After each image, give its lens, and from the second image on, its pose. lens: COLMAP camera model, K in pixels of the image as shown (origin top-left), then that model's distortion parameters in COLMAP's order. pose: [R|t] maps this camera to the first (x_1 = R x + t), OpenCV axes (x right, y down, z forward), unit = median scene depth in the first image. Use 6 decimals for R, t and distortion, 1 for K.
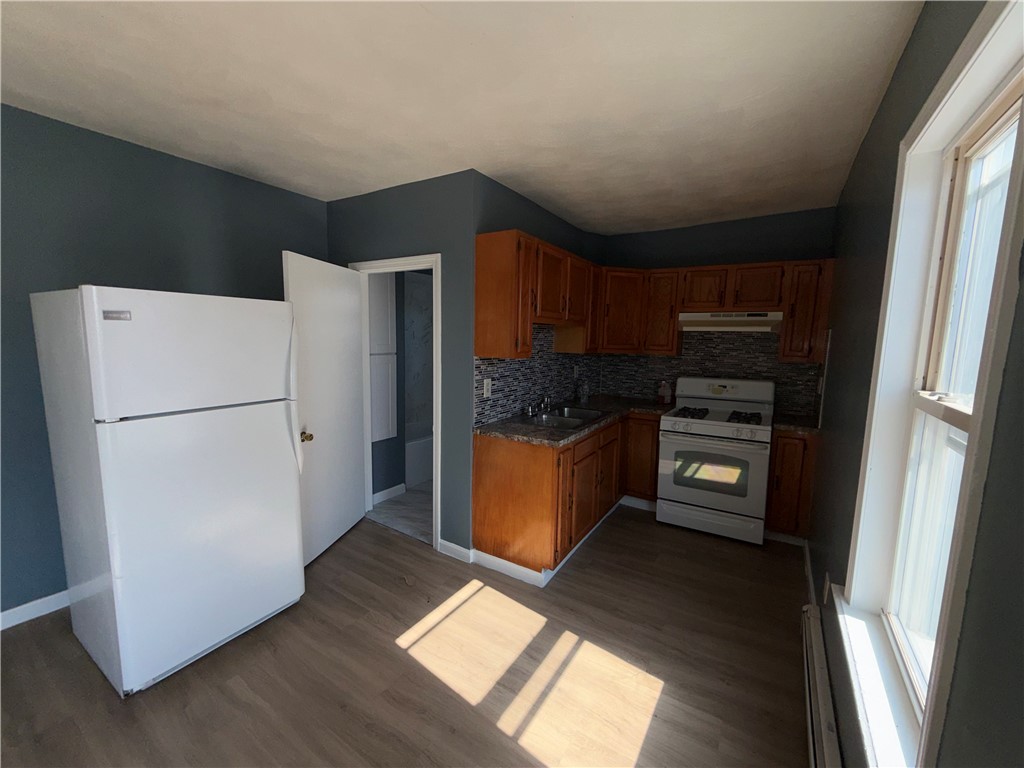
lens RADIAL K [[409.6, 0, 508.4], [0, 409.6, 385.6], [0, 0, 1]] dist [-0.000525, 0.000455]
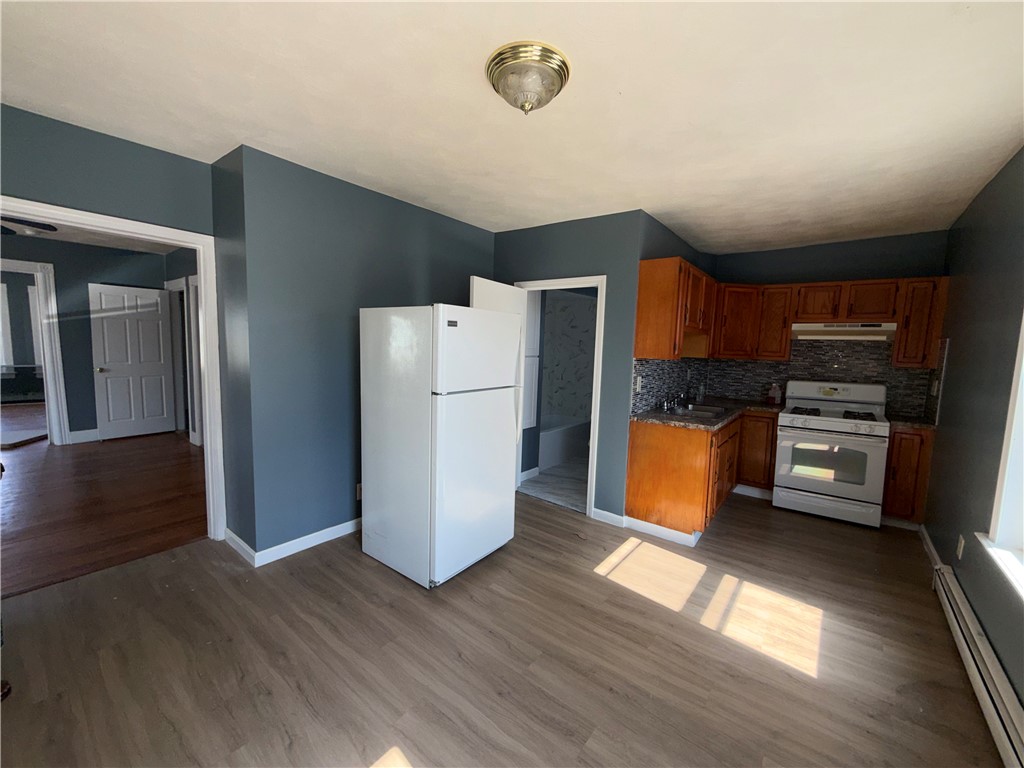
lens RADIAL K [[409.6, 0, 508.4], [0, 409.6, 385.6], [0, 0, 1]] dist [-0.000525, 0.000455]
pose [[0.995128, 0.019118, -0.096719, -0.296150], [-0.021268, 0.999548, -0.021247, 0.041401], [0.096269, 0.023201, 0.995085, -0.233114]]
